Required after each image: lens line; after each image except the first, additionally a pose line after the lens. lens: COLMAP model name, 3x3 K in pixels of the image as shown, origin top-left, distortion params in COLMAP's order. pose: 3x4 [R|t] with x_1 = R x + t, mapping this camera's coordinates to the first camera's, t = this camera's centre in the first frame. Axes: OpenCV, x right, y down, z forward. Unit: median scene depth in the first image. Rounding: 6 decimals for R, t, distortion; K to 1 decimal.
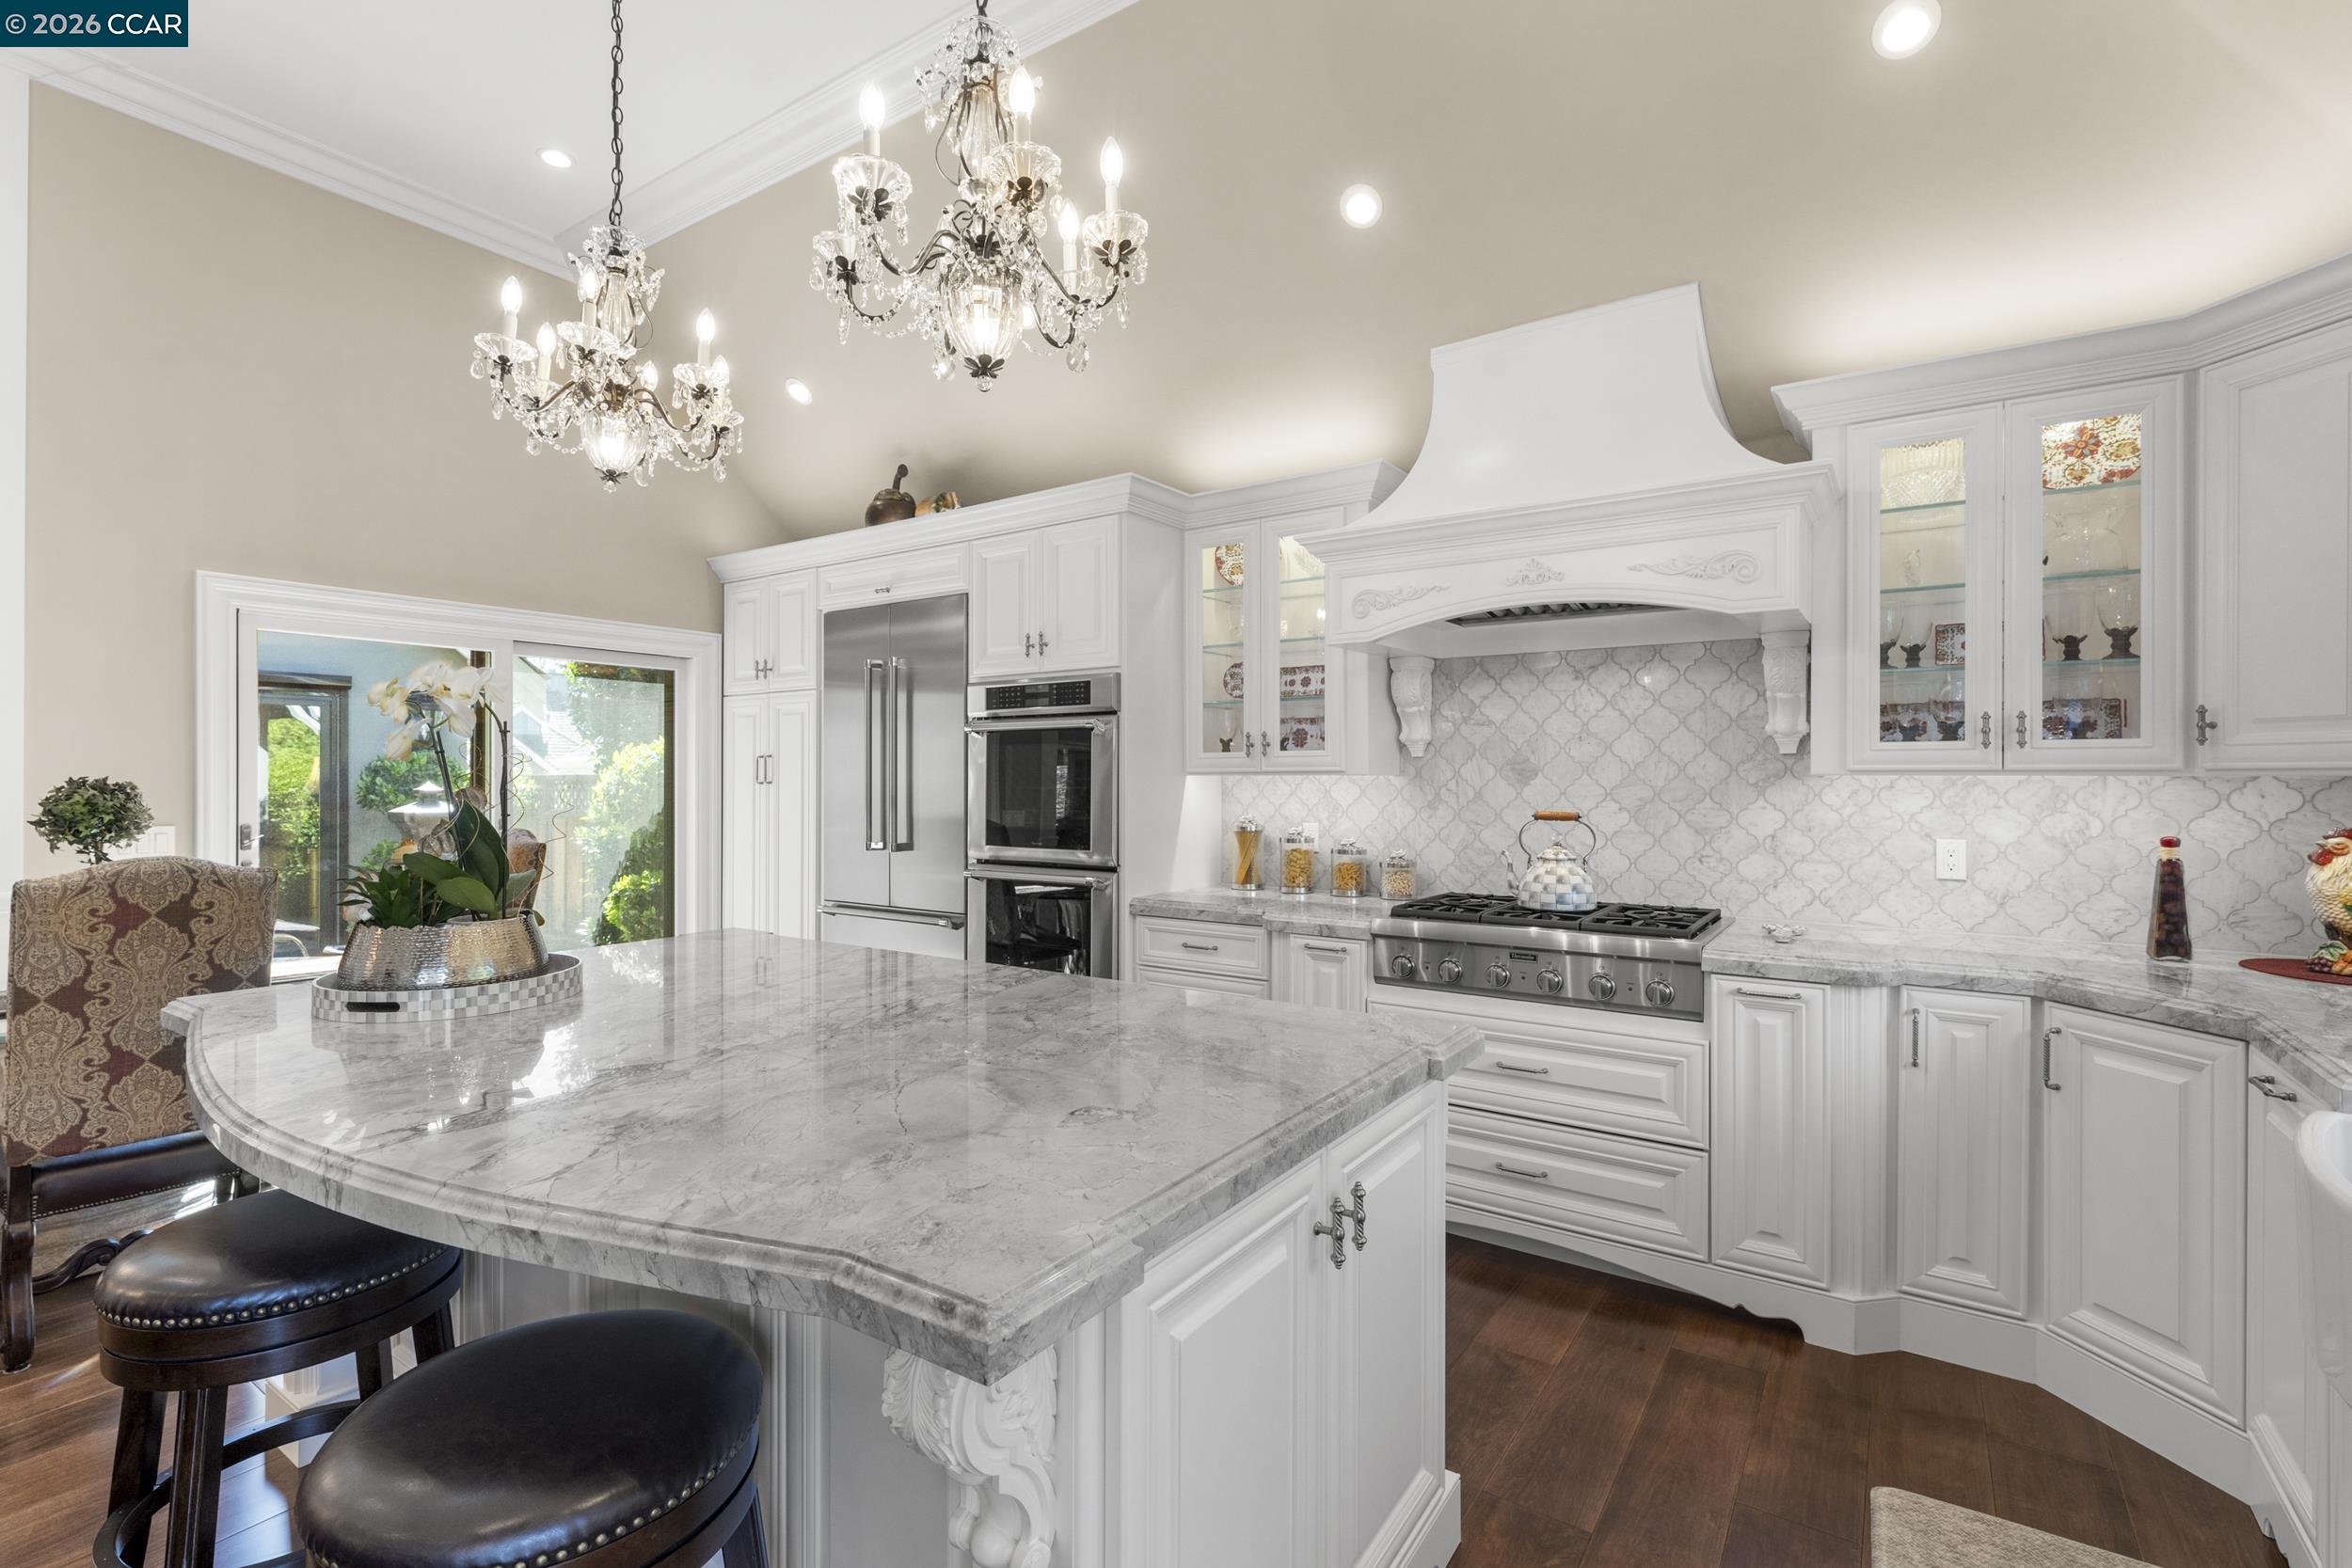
lens RADIAL K [[1100.9, 0, 1102.1], [0, 1100.9, 777.4], [0, 0, 1]] dist [-0.000837, -0.000822]
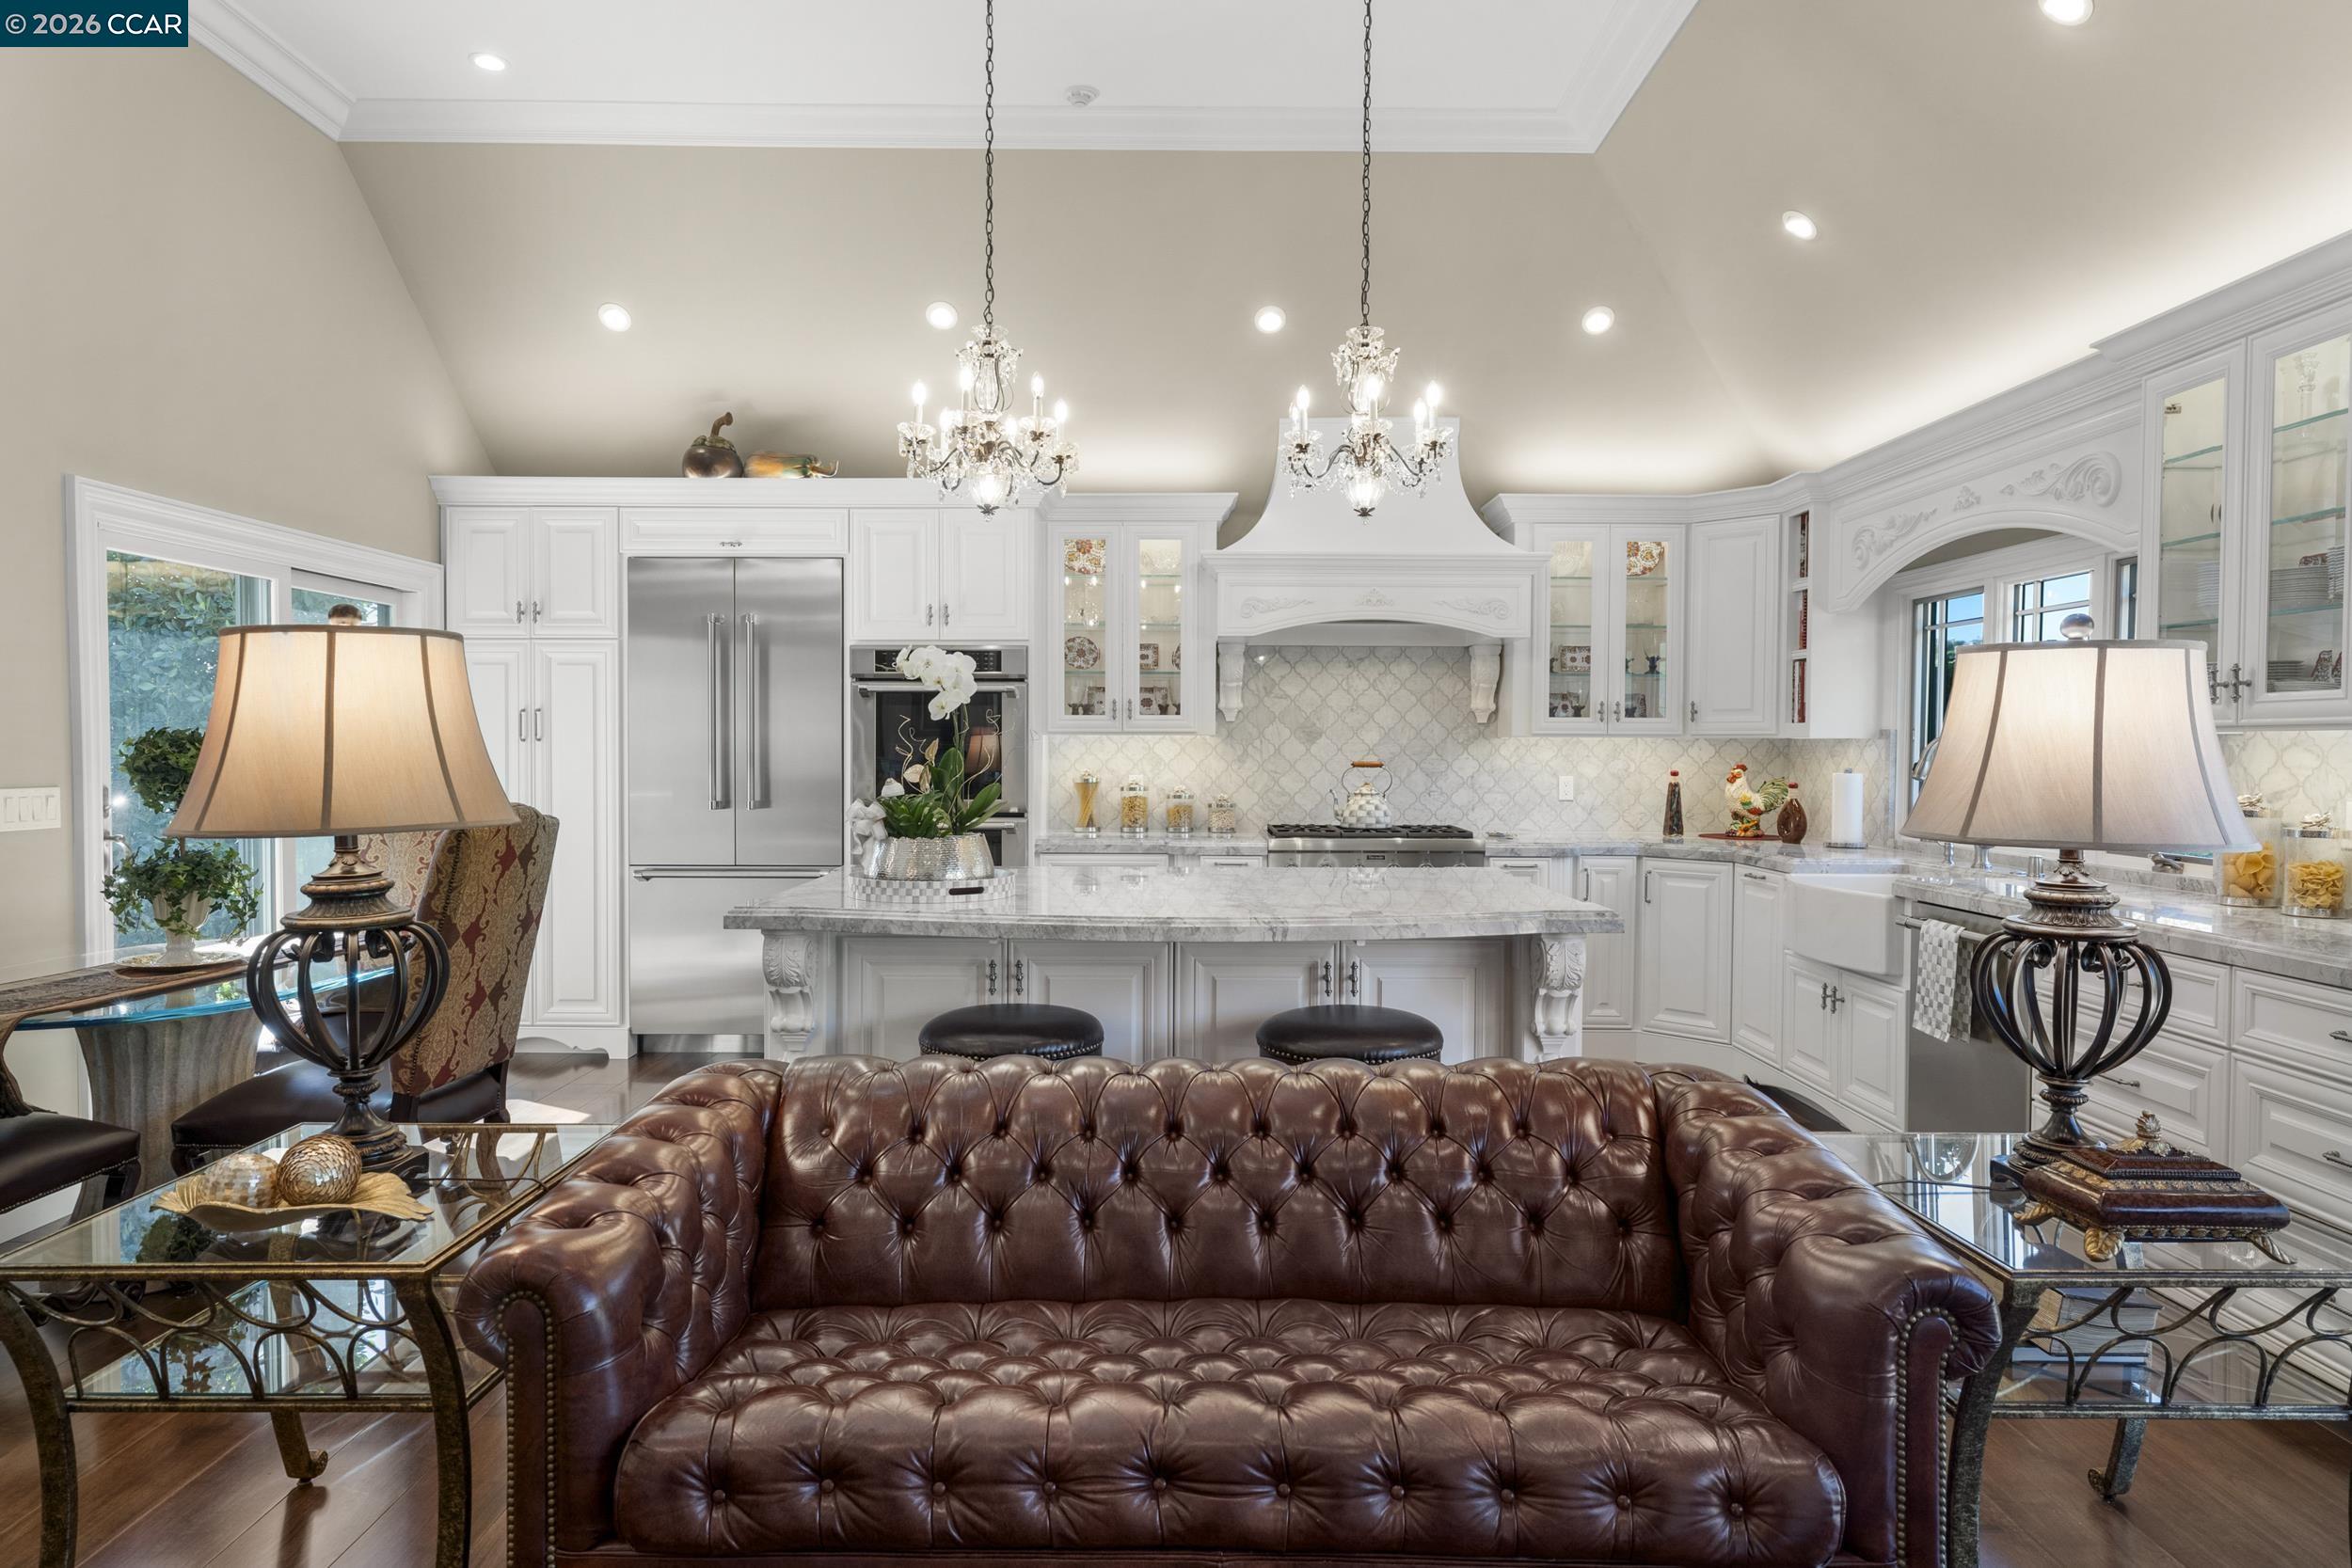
lens RADIAL K [[1429.9, 0, 1176.8], [0, 1429.9, 770.6], [0, 0, 1]] dist [-0.001193, -0.001897]
pose [[0.821026, -0.007975, 0.570836, -0.830106], [-0.004232, 0.999790, 0.020056, 0.006519], [-0.570876, -0.018882, 0.820819, -0.382911]]
